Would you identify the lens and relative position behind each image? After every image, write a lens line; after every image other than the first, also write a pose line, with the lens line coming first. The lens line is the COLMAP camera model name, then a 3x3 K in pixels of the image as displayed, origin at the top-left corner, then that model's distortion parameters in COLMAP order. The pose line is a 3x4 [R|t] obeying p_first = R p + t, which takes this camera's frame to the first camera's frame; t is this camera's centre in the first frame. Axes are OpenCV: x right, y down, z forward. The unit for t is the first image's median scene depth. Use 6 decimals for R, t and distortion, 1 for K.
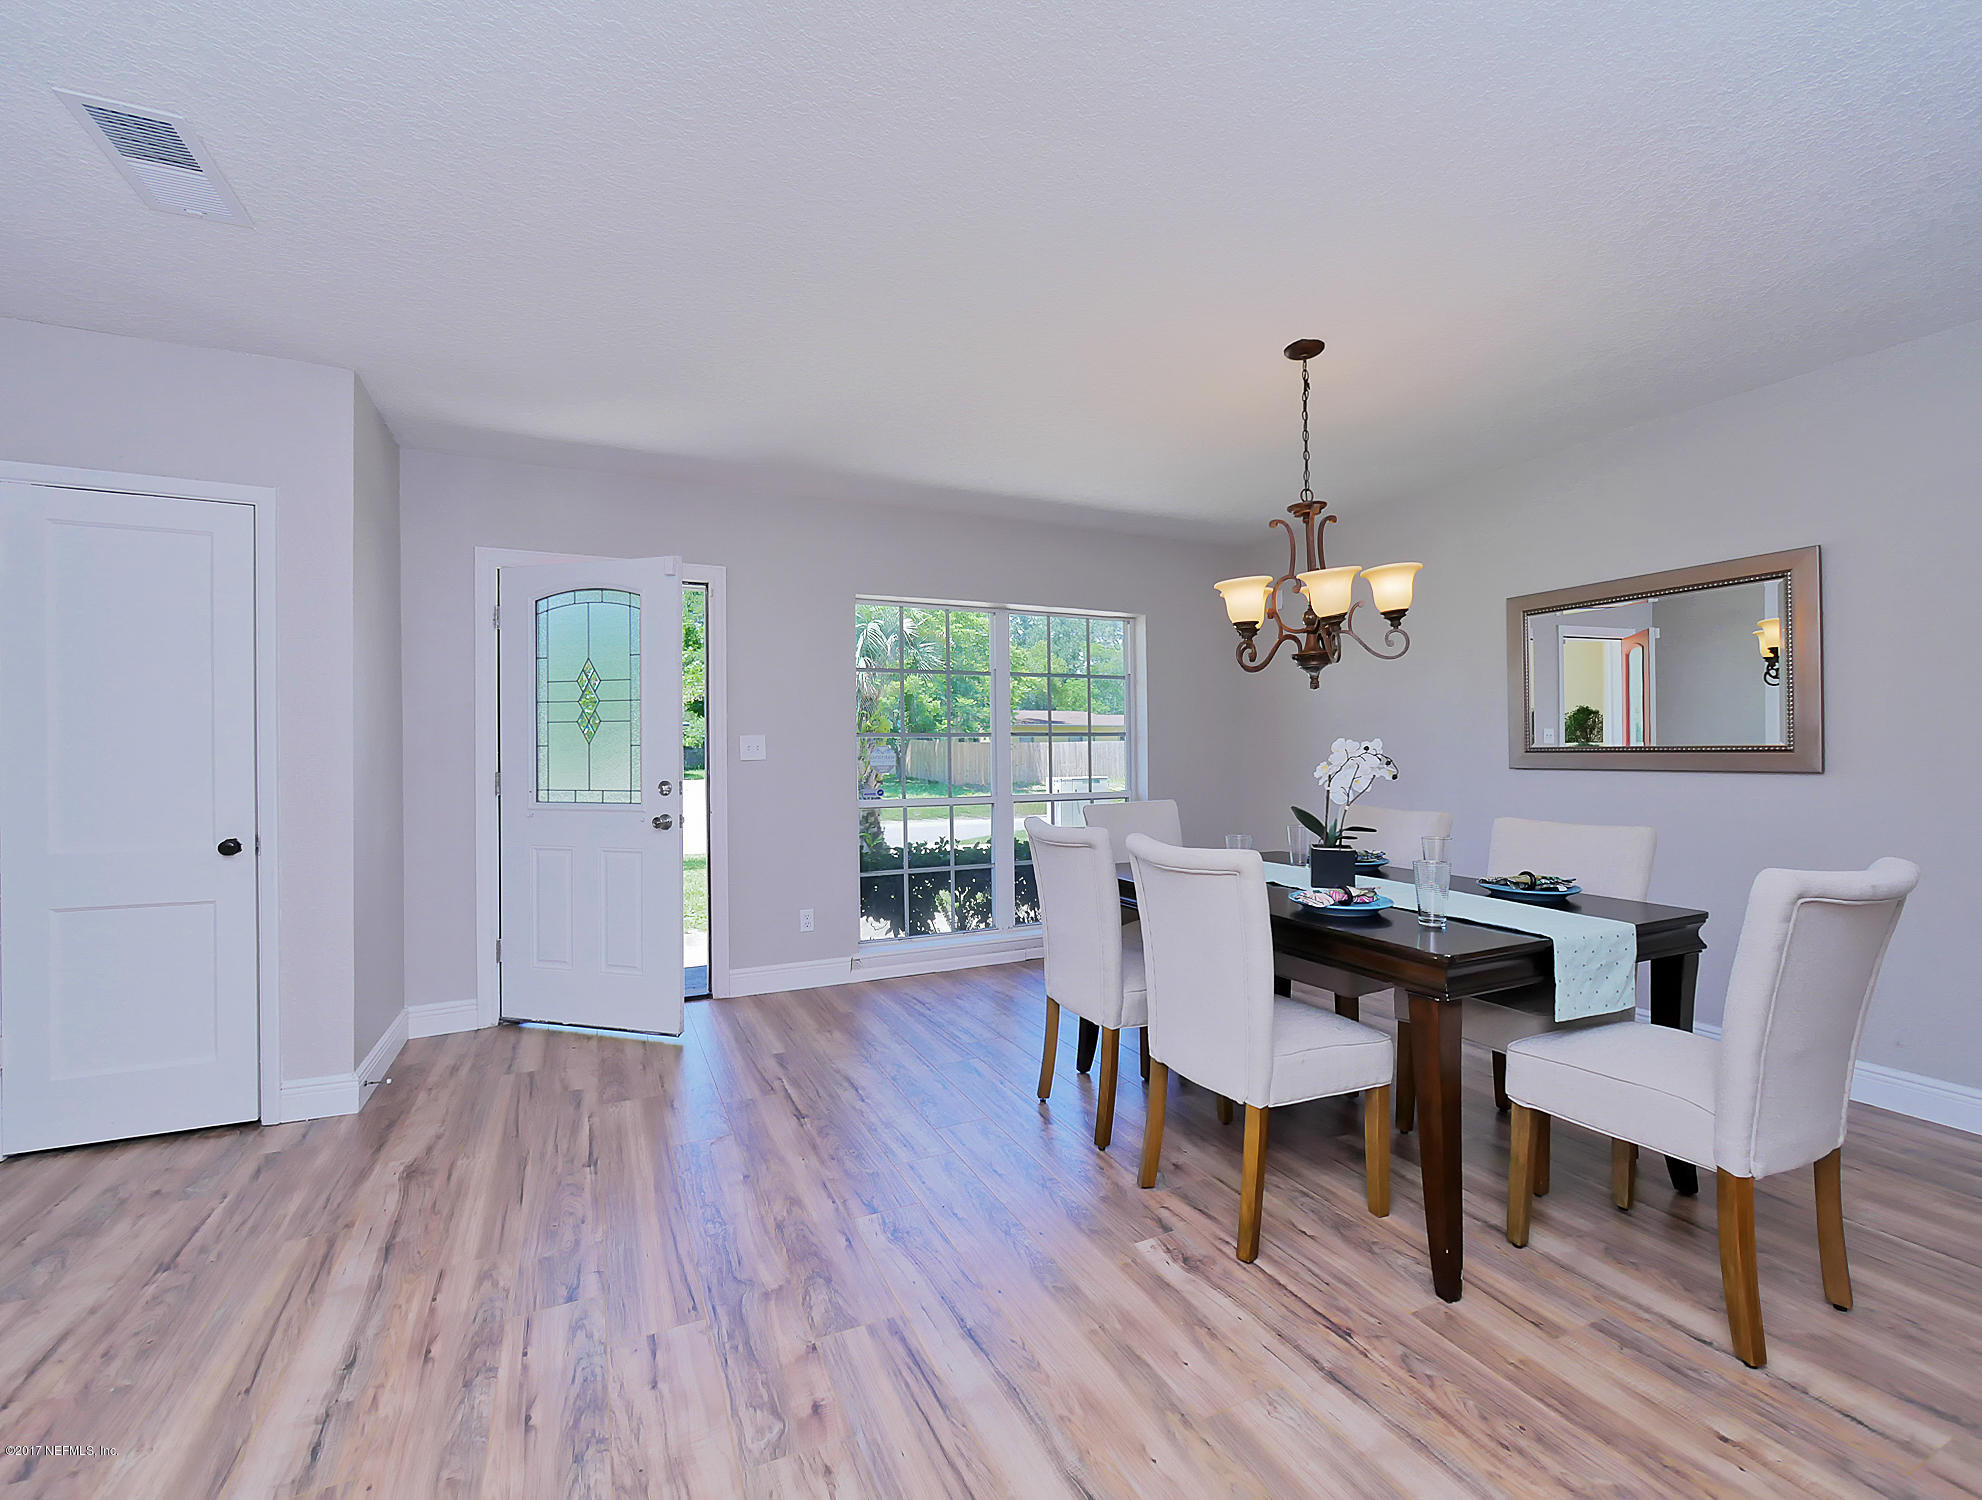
lens RADIAL K [[857.8, 0, 986.2], [0, 857.8, 743.5], [0, 0, 1]] dist [0.000265, -0.000021]
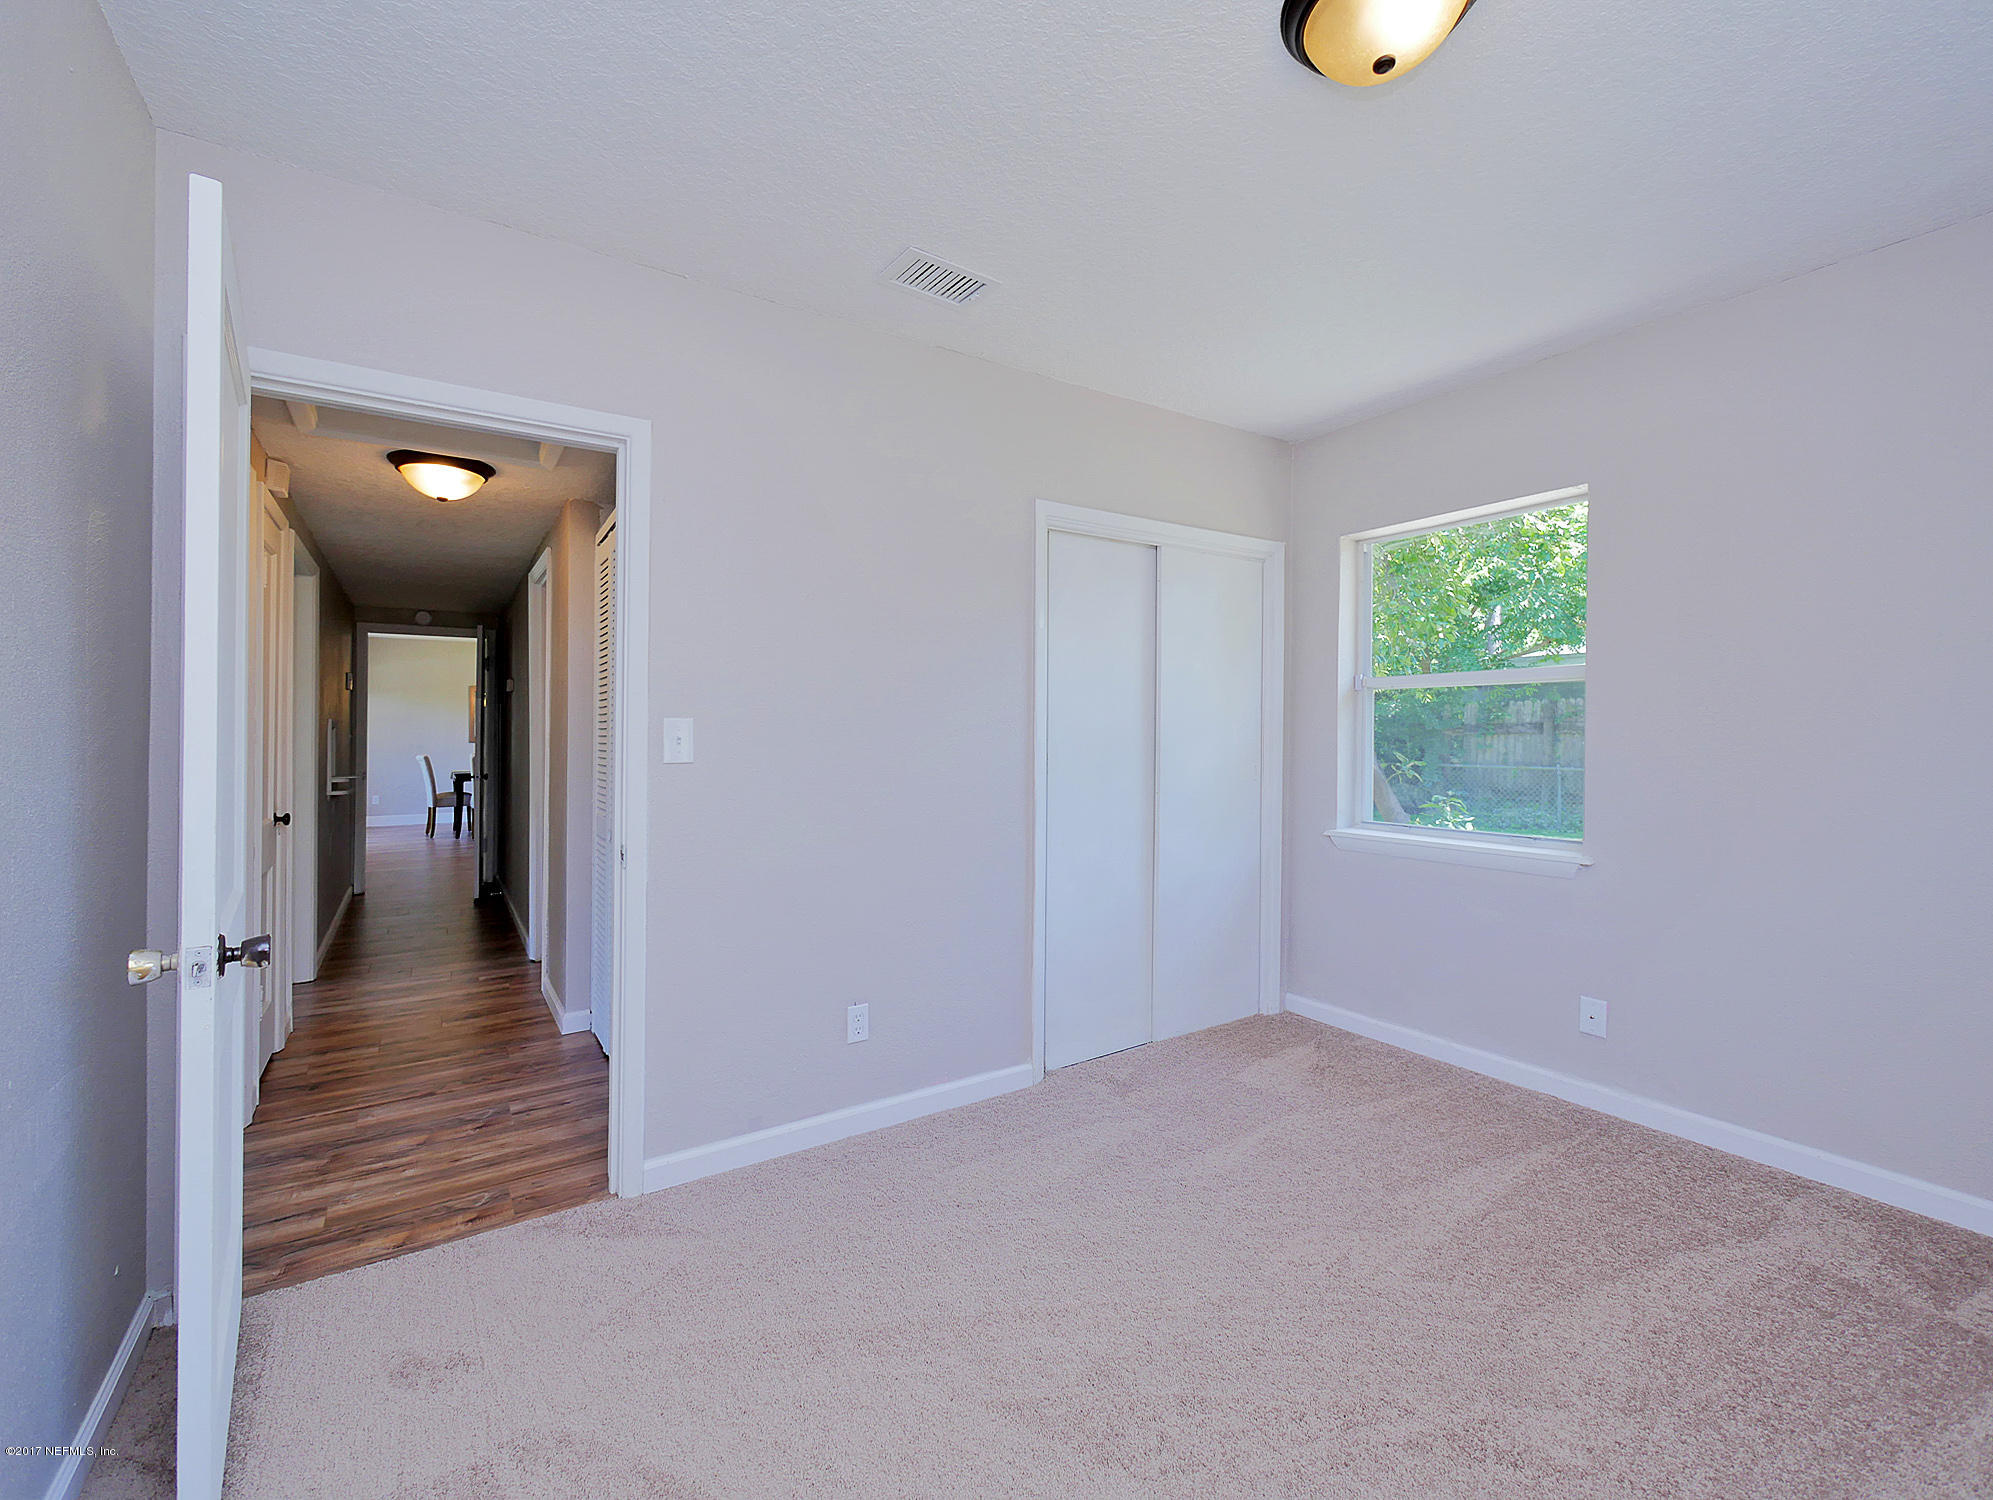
lens RADIAL K [[862.6, 0, 997.5], [0, 862.6, 744.3], [0, 0, 1]] dist [0.000265, -0.000021]
pose [[-0.156142, 0.012943, 0.987650, -1.480578], [0.000684, 0.999915, -0.012996, 0.011853], [-0.987734, -0.001354, -0.156138, 0.151921]]
